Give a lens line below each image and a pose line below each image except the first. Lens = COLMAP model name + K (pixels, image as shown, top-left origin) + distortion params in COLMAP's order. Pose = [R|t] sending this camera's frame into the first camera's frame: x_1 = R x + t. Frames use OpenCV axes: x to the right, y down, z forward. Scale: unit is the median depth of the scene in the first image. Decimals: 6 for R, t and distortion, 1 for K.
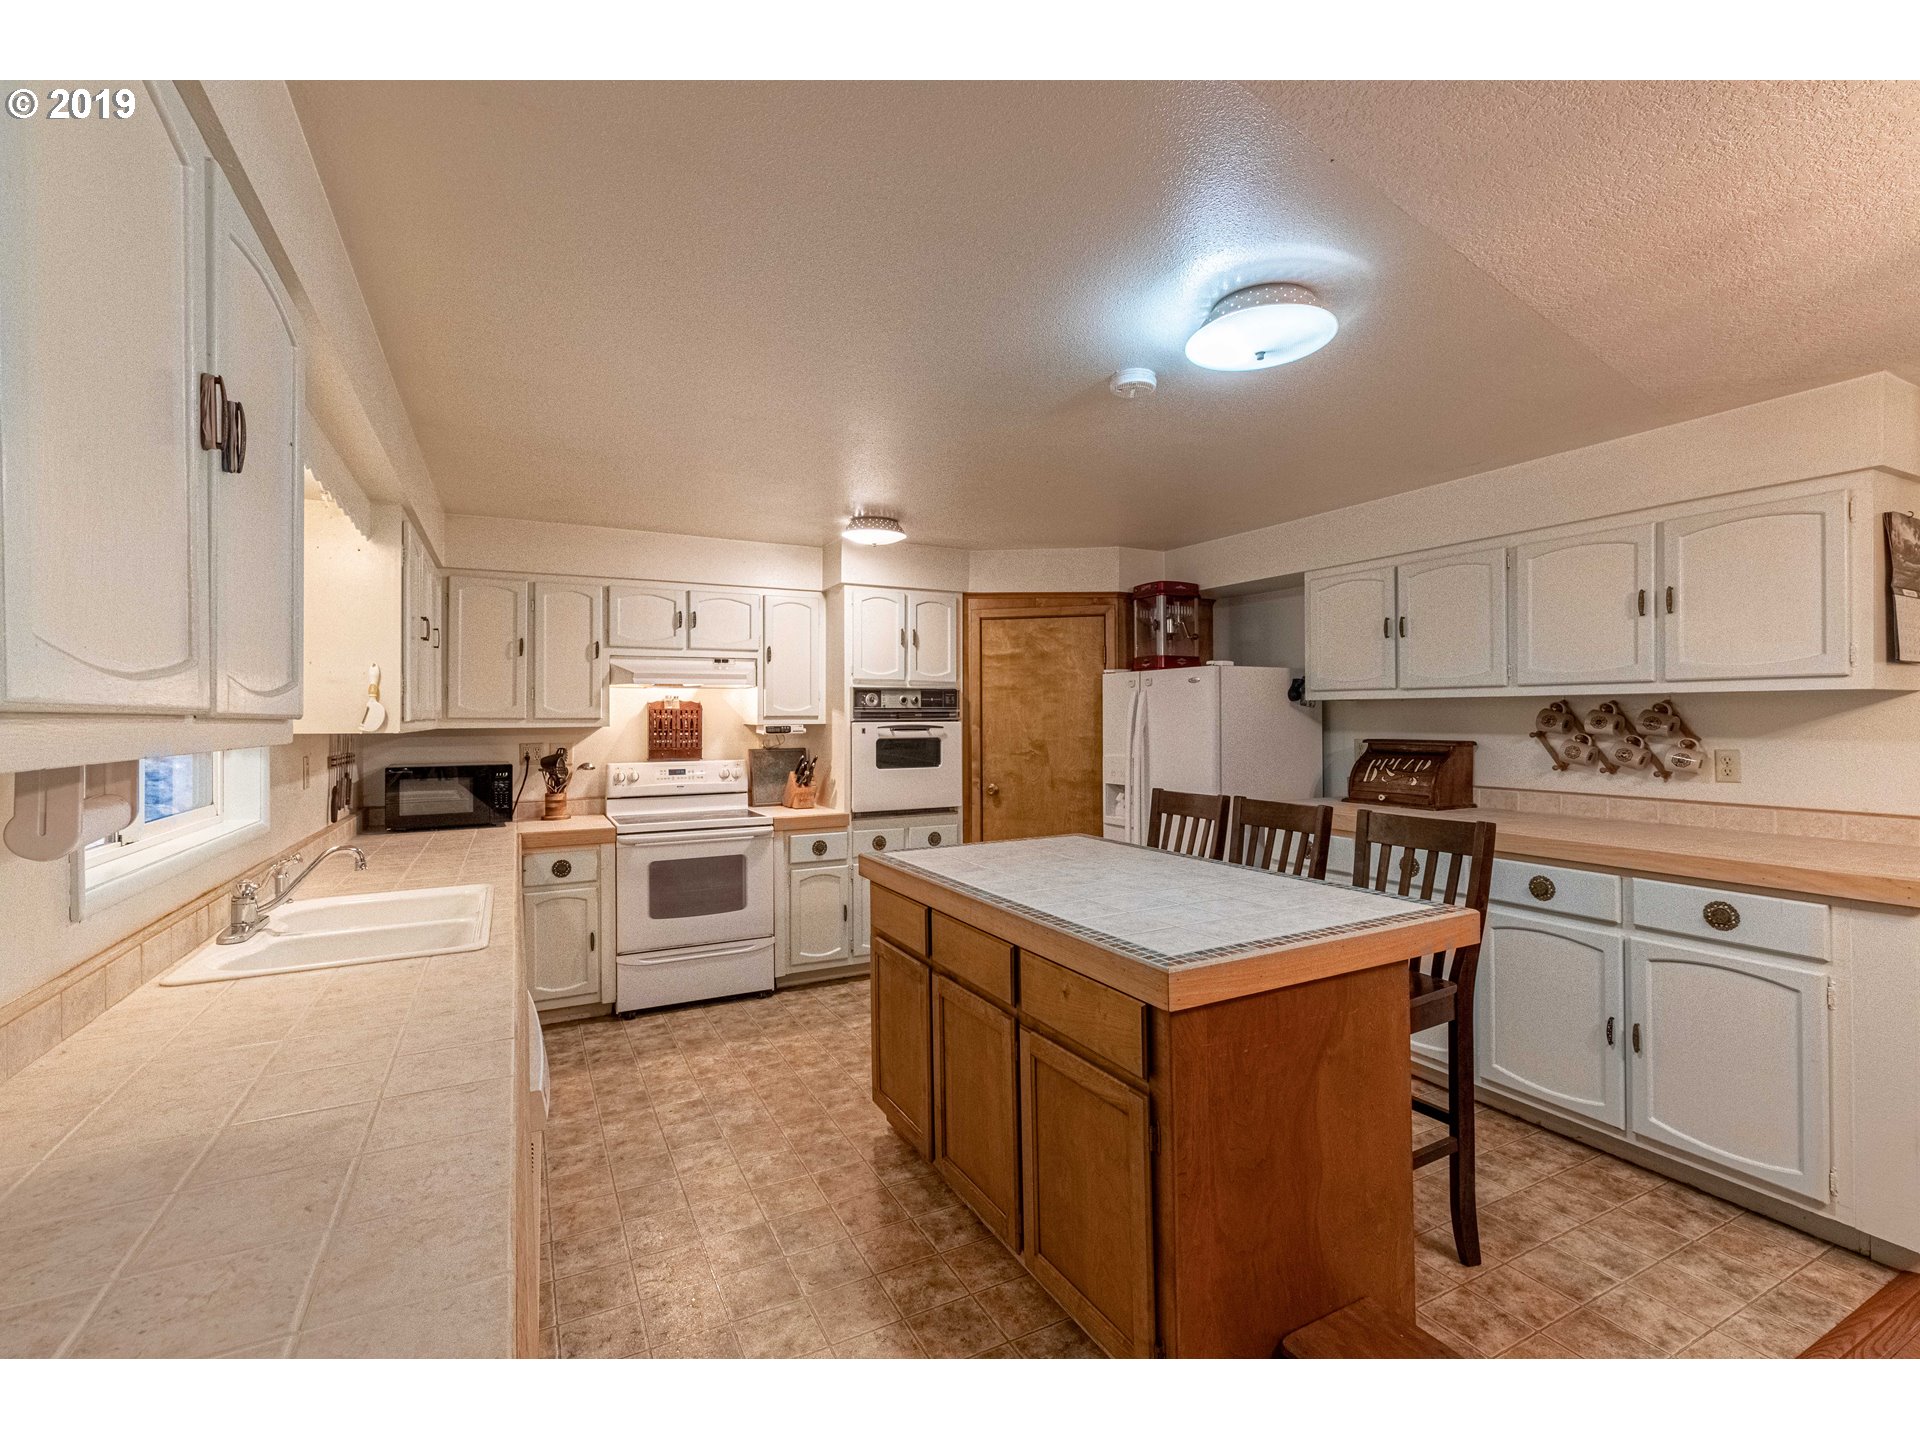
lens RADIAL K [[855.6, 0, 953.7], [0, 855.6, 717.9], [0, 0, 1]] dist [0.008071, -0.000291]
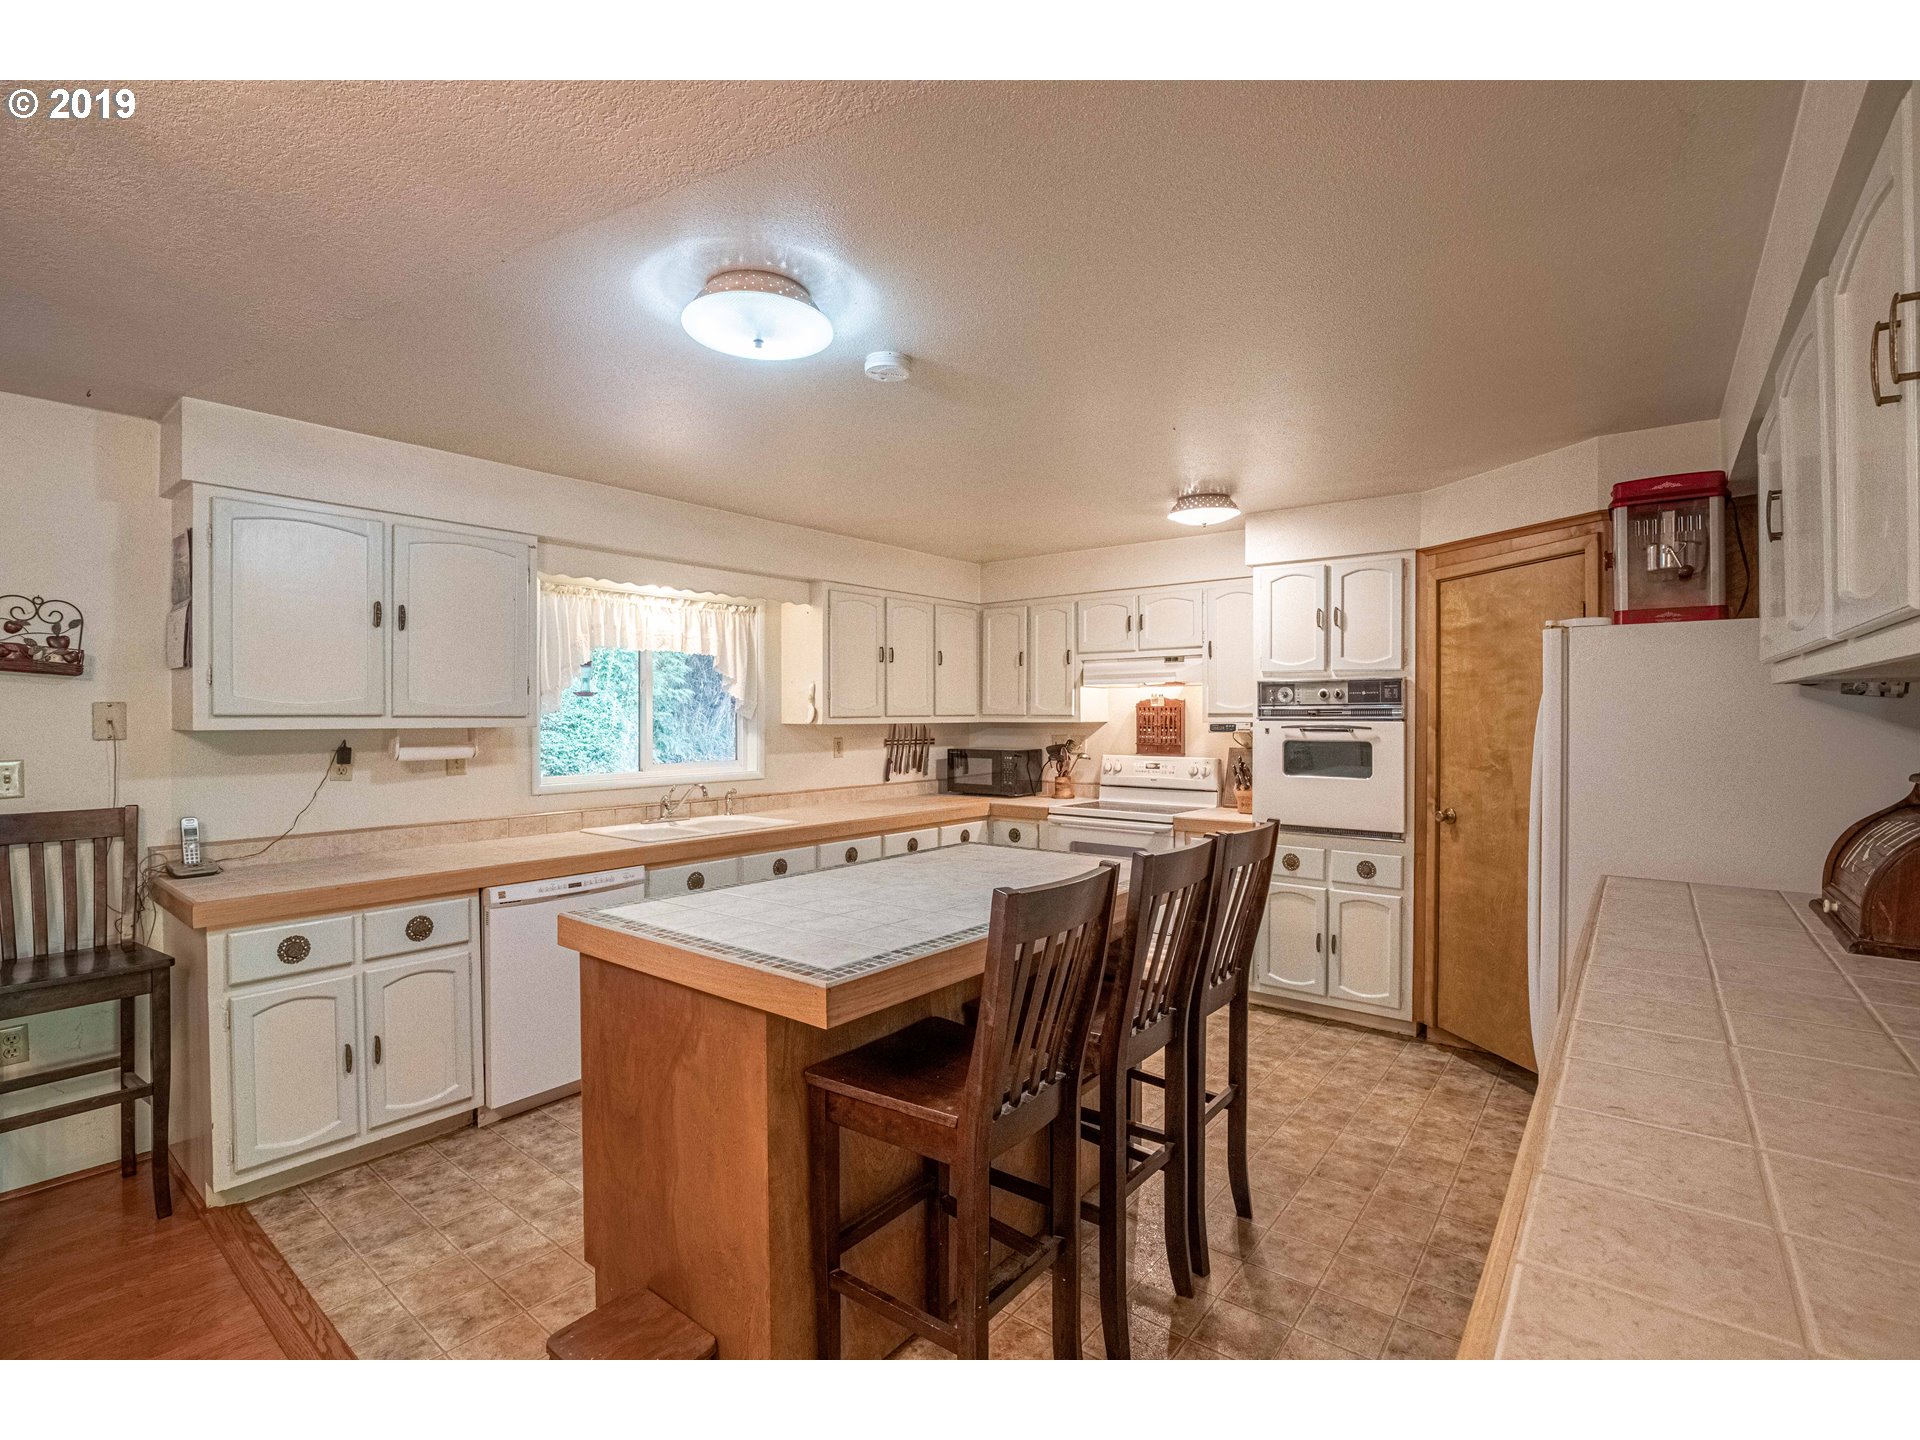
lens RADIAL K [[883.5, 0, 959.2], [0, 883.5, 702.7], [0, 0, 1]] dist [-0.023775, 0.002892]
pose [[0.410867, -0.007636, -0.911663, 0.649027], [-0.002306, 0.999953, -0.009415, -0.004683], [0.911693, 0.005970, 0.410830, 0.379489]]
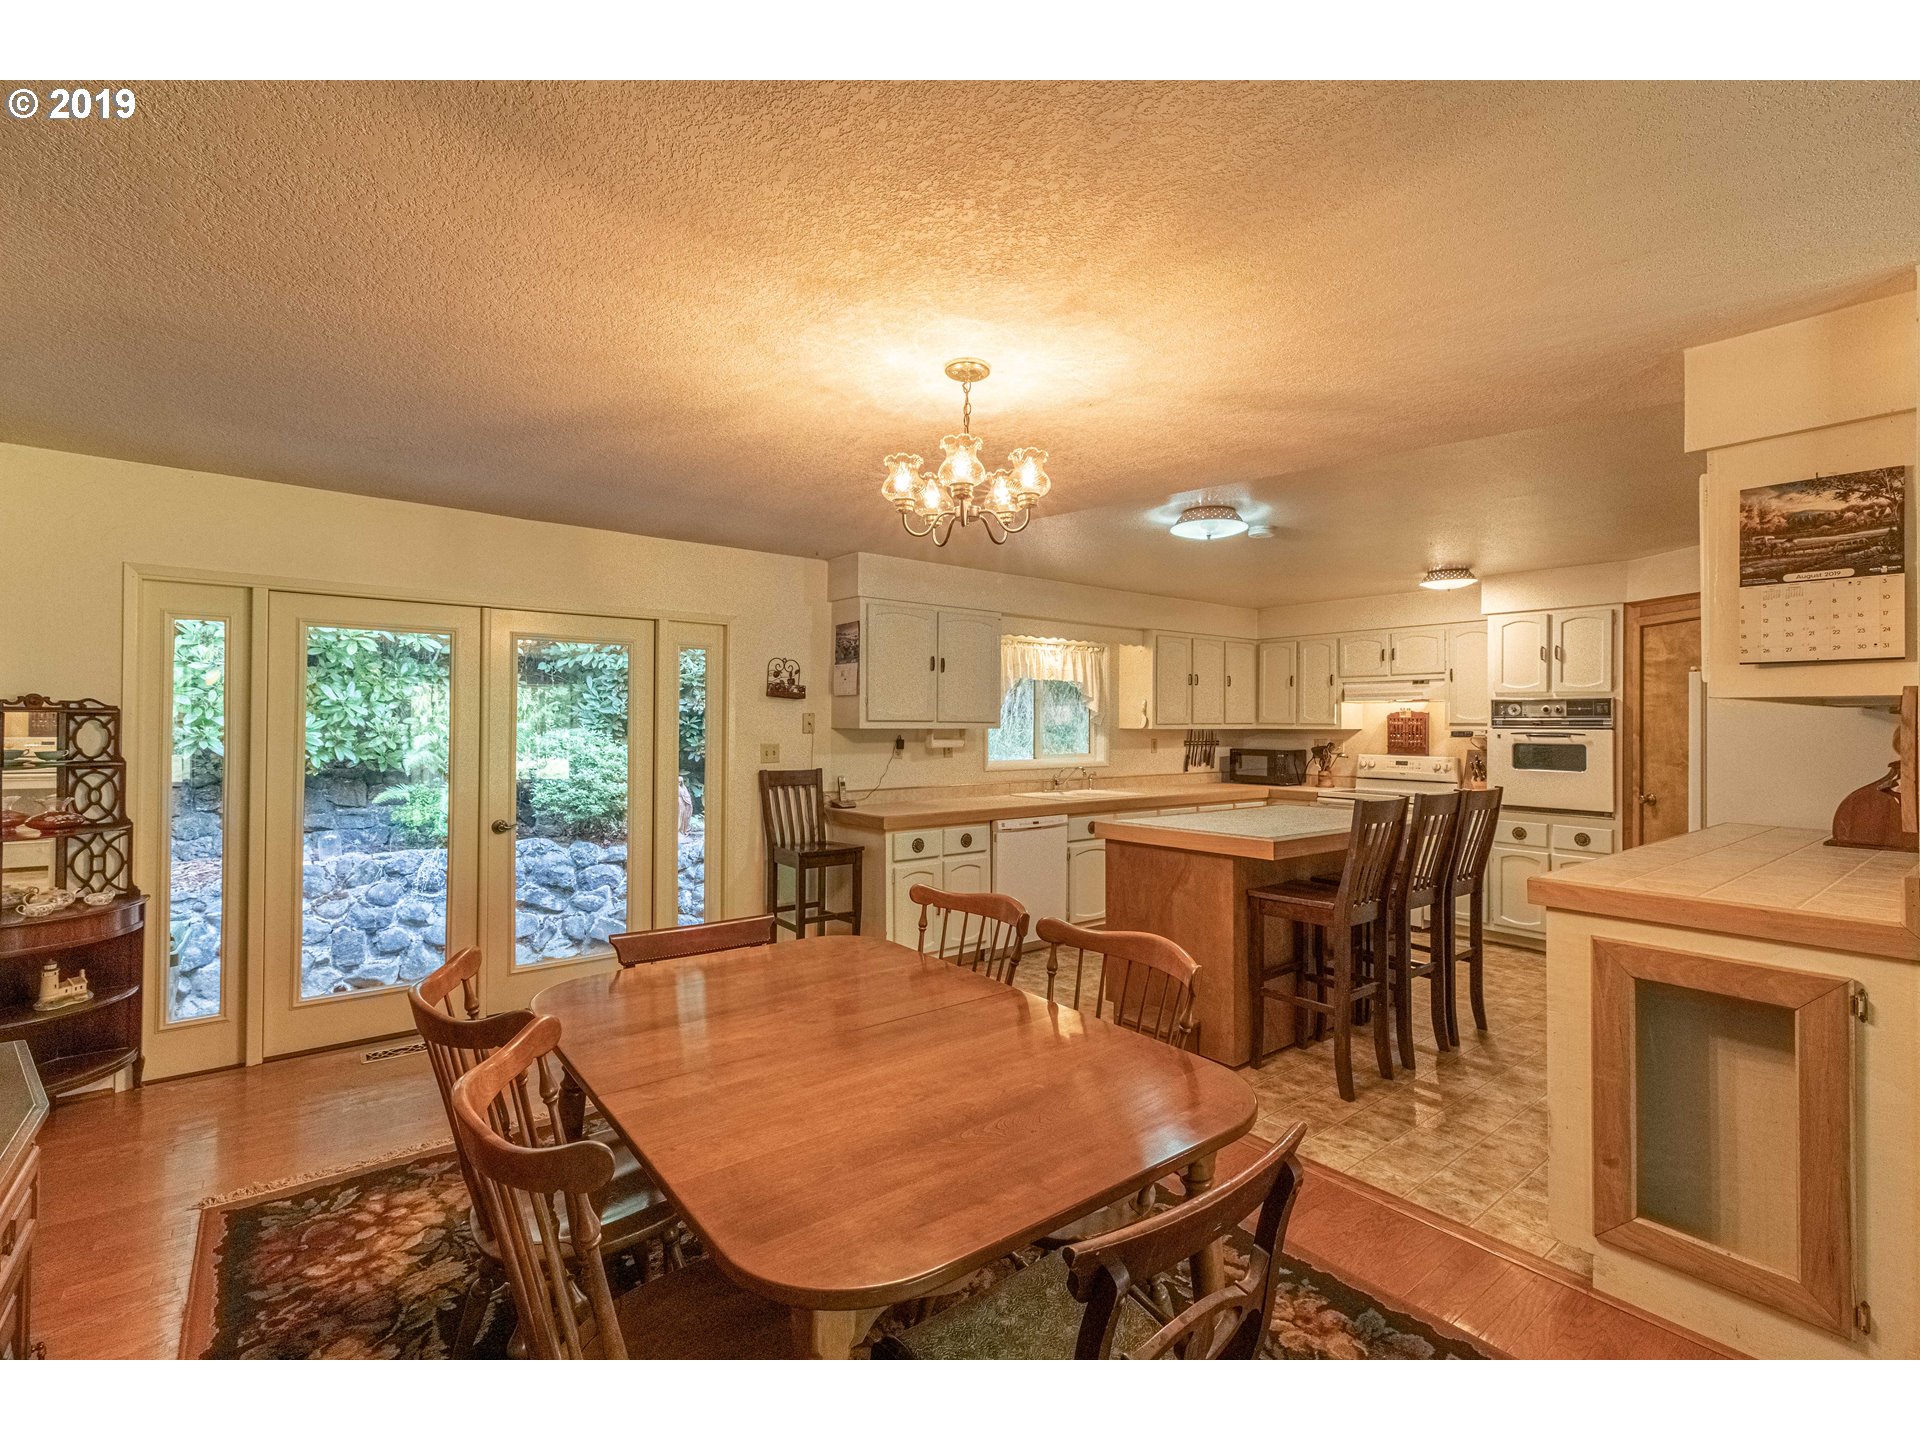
lens RADIAL K [[855.6, 0, 959.1], [0, 855.6, 706.3], [0, 0, 1]] dist [0.008071, -0.000291]
pose [[0.187920, -0.012713, -0.982102, 1.022956], [-0.007702, 0.999866, -0.014417, -0.003743], [0.982154, 0.010273, 0.187797, 0.043607]]
